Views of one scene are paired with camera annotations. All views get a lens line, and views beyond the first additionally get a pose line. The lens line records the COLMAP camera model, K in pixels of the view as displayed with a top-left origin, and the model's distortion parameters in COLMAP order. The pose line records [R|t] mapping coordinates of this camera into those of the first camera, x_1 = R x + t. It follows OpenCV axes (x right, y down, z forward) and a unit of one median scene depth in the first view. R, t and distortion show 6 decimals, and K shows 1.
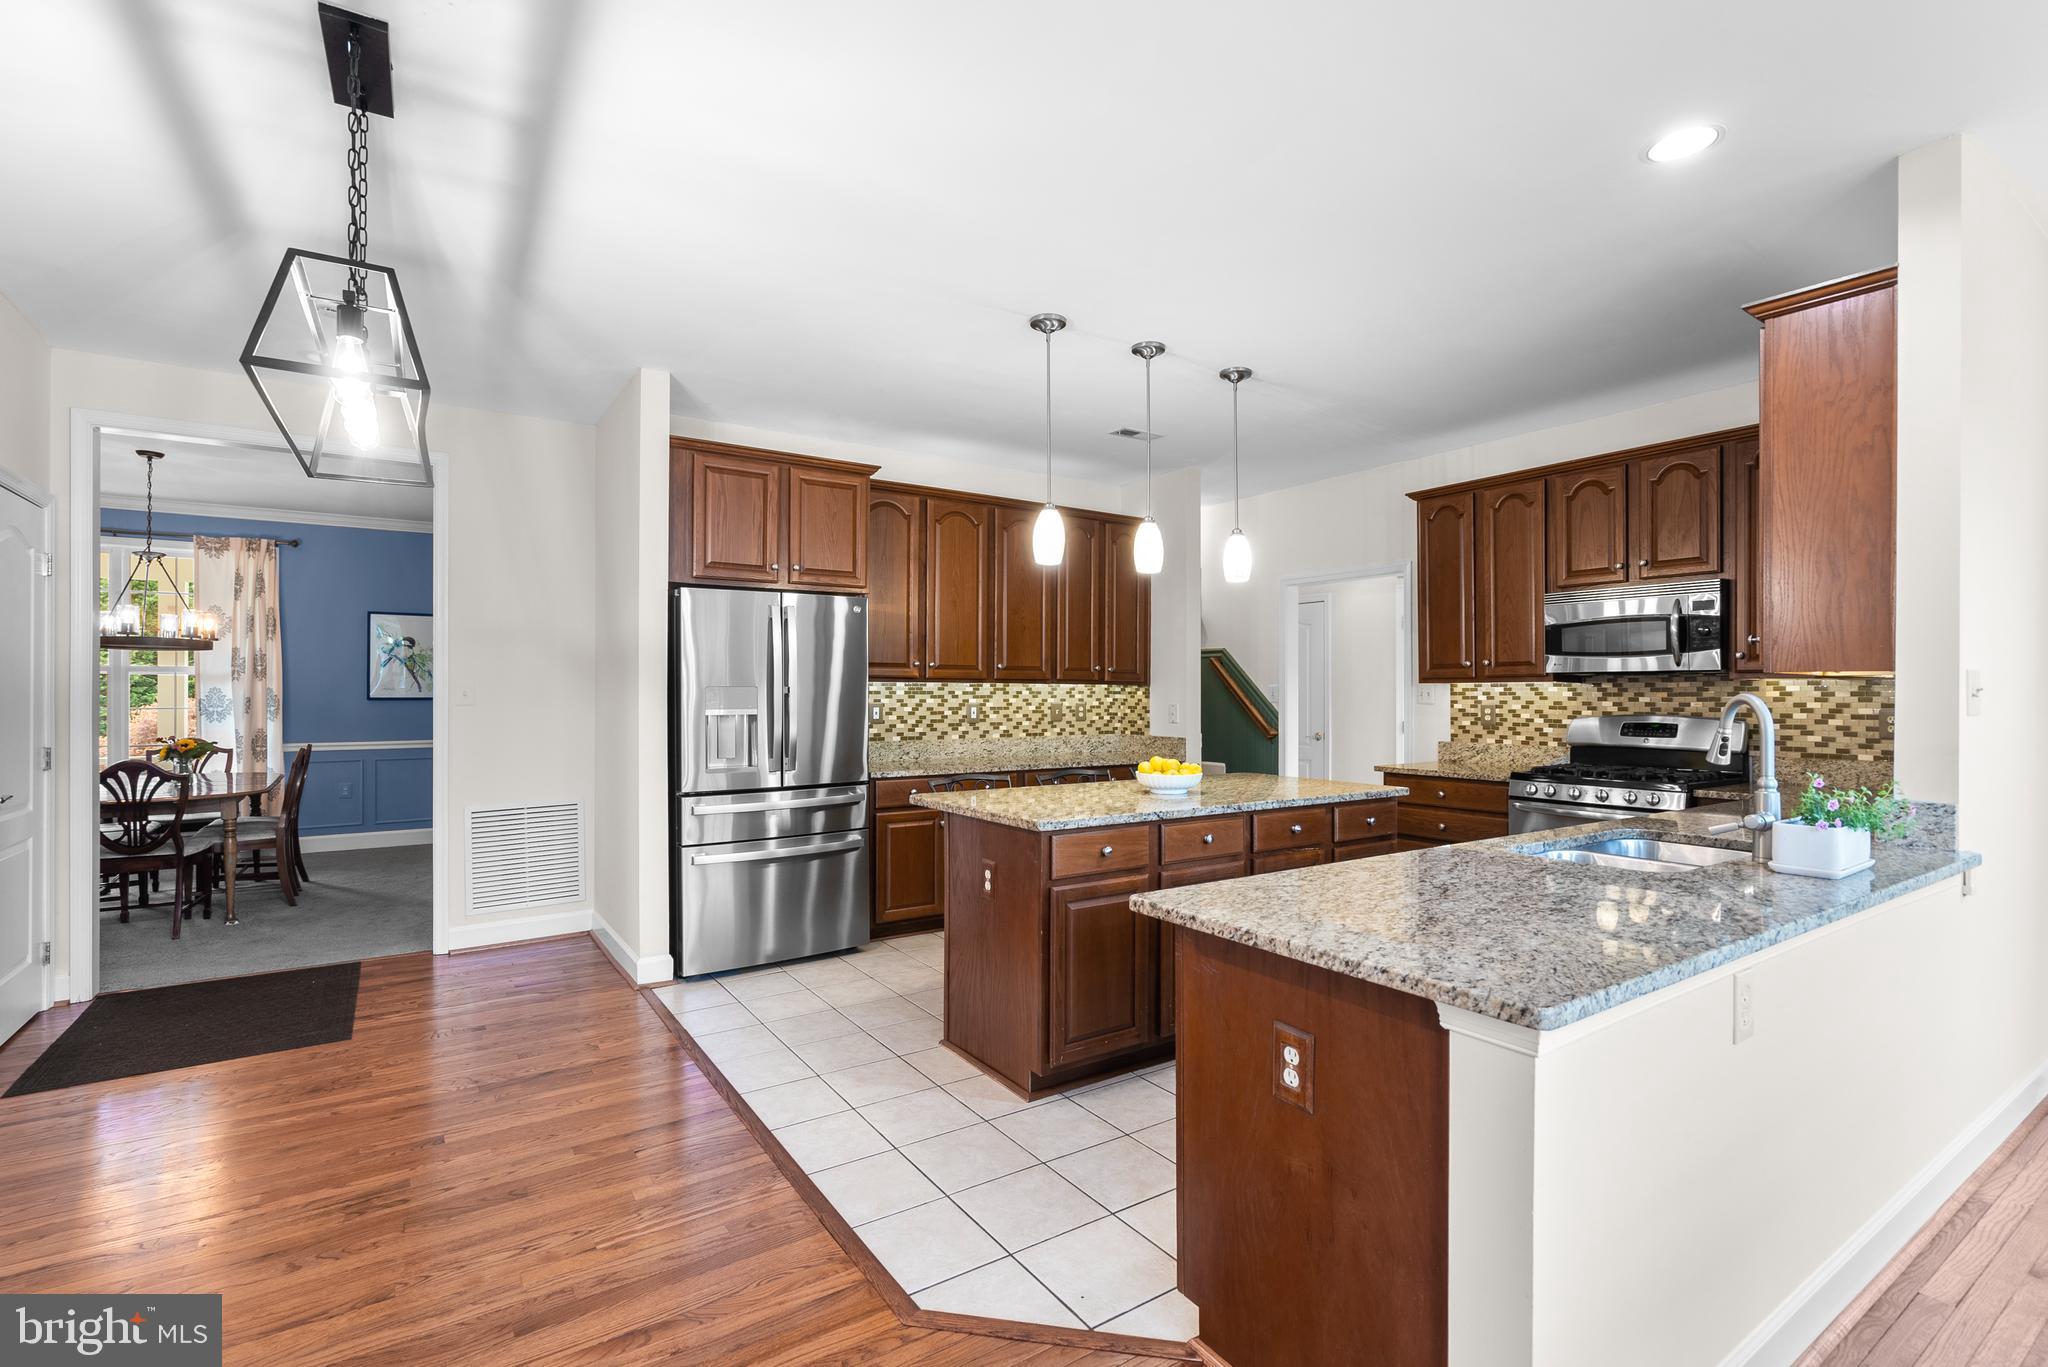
lens RADIAL K [[933.8, 0, 1027.3], [0, 933.8, 689.8], [0, 0, 1]] dist [-0.003591, 0.001897]
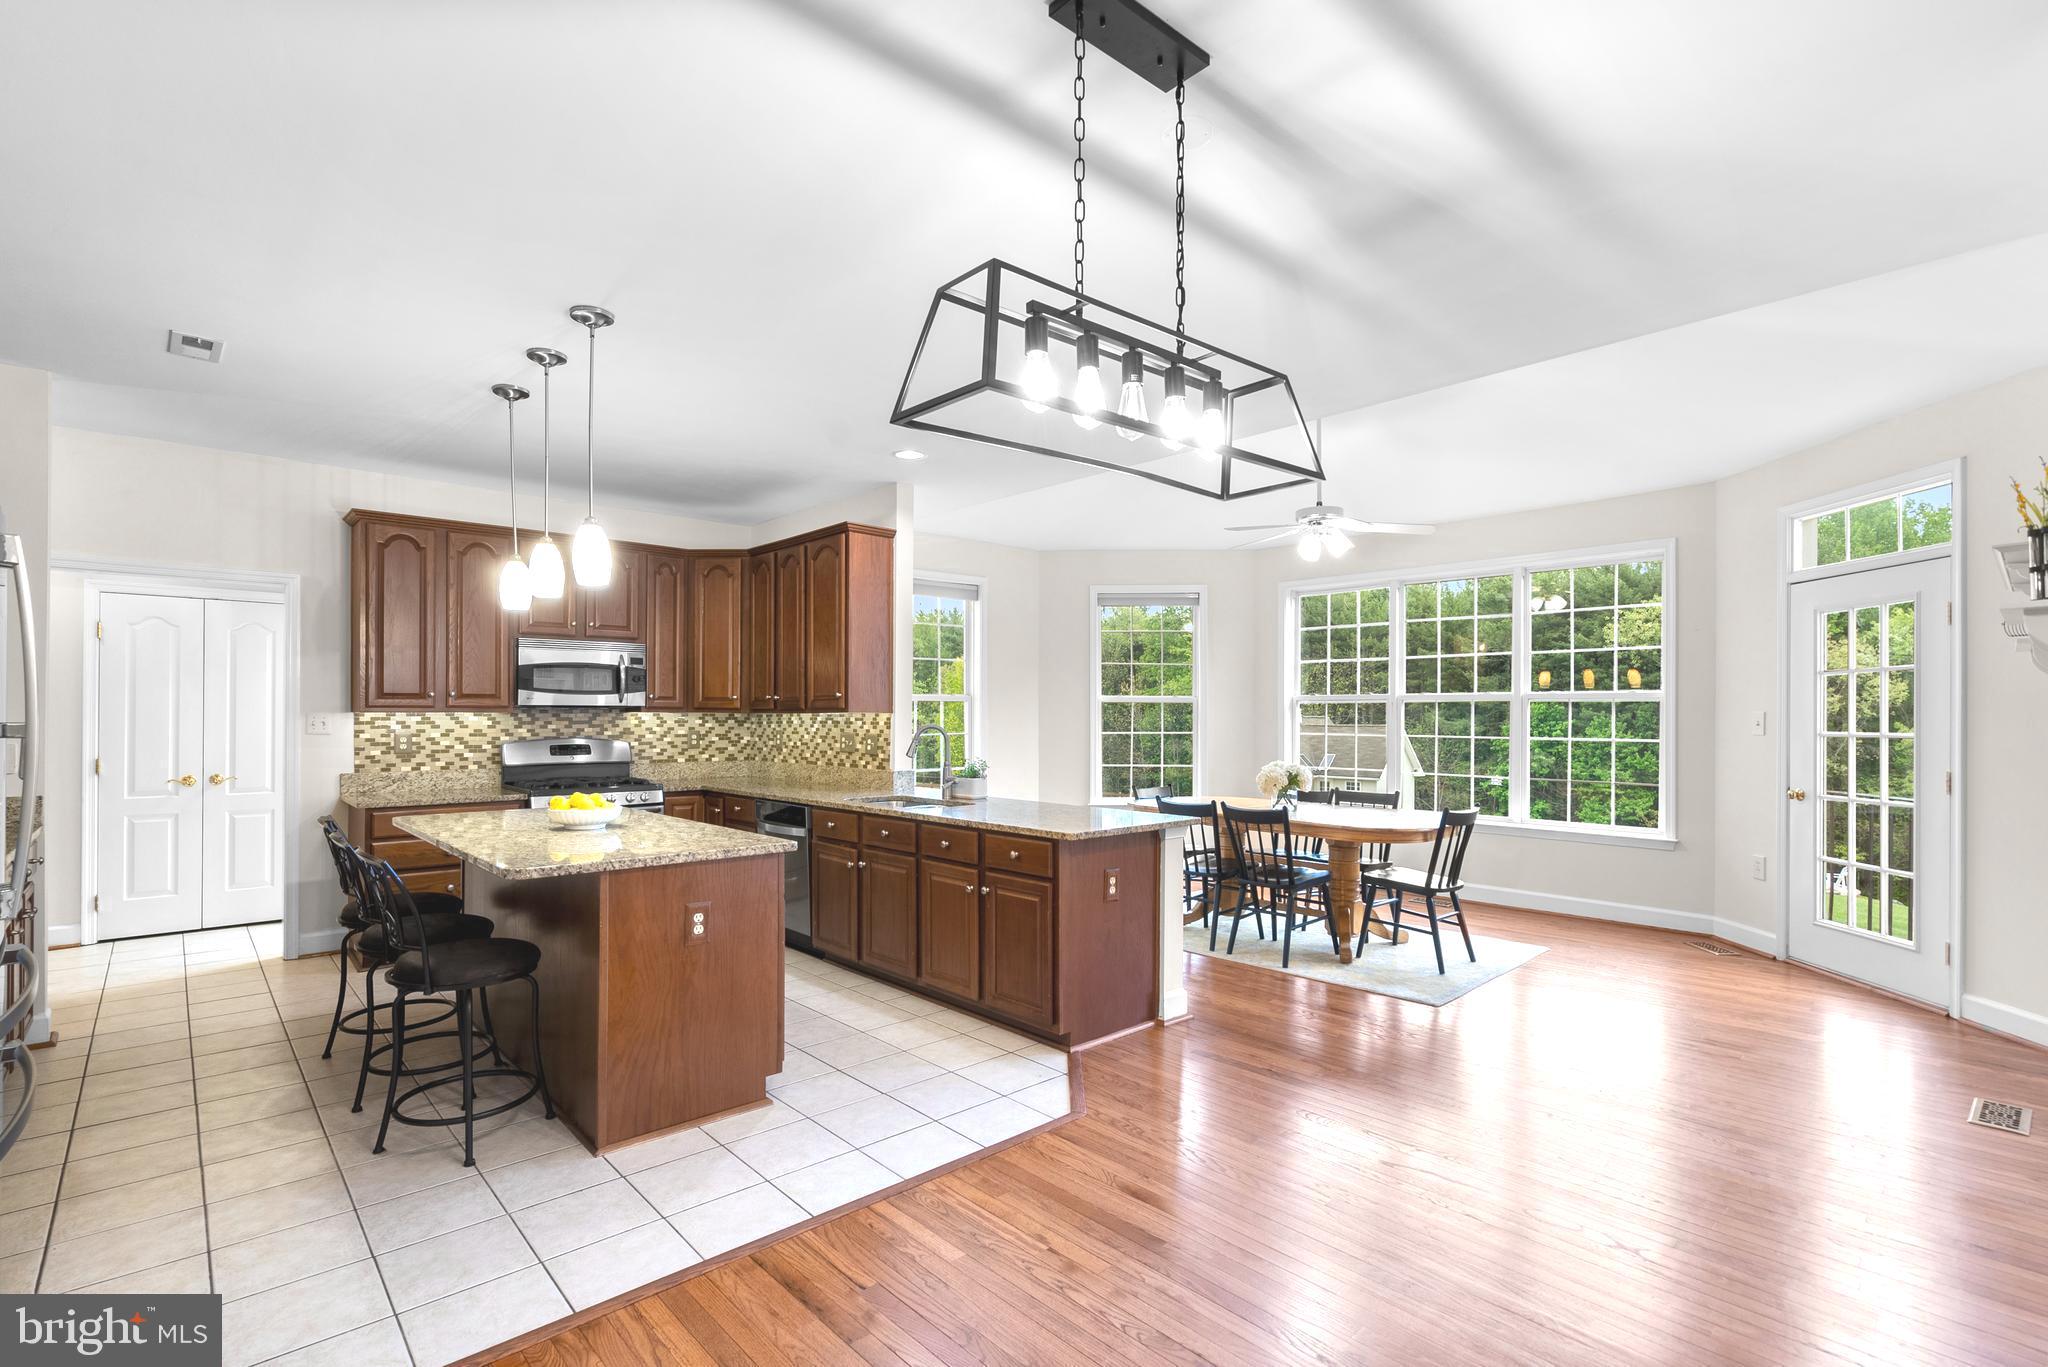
lens RADIAL K [[933.8, 0, 1024.8], [0, 933.8, 712.3], [0, 0, 1]] dist [-0.003591, 0.001897]
pose [[-0.148615, 0.002674, 0.988892, -0.643820], [-0.004865, 0.999982, -0.003435, -0.007386], [-0.988883, -0.005322, -0.148599, 0.501576]]
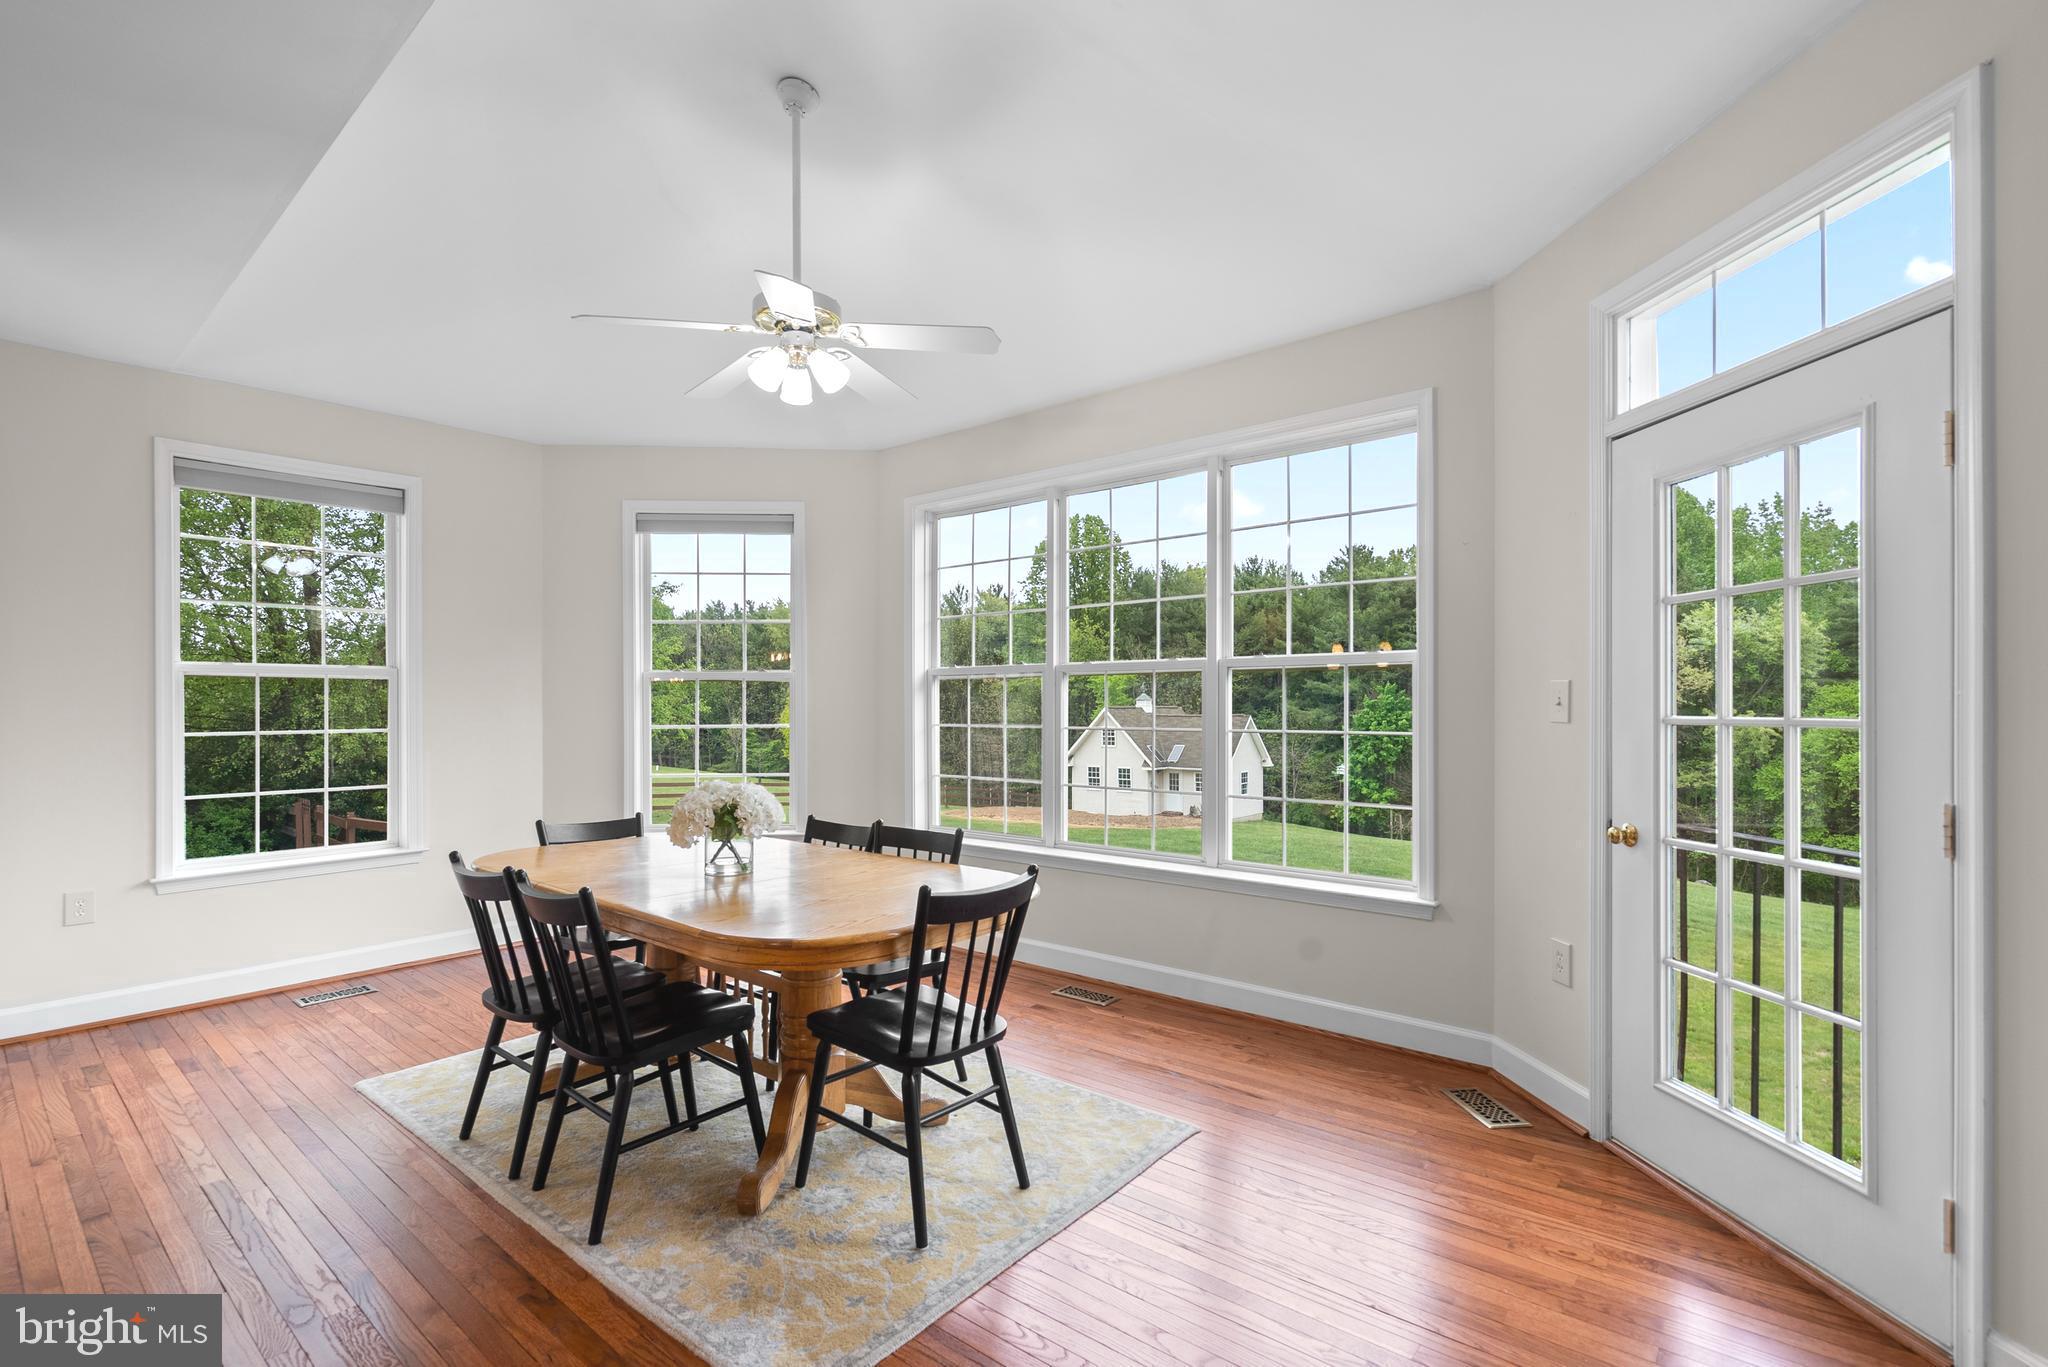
lens RADIAL K [[933.8, 0, 1019.6], [0, 933.8, 708.7], [0, 0, 1]] dist [-0.003591, 0.001897]
pose [[-0.269551, -0.000182, 0.962986, -0.206474], [0.000853, 1.000000, 0.000428, 0.001189], [-0.962986, 0.000937, -0.269551, 0.019429]]
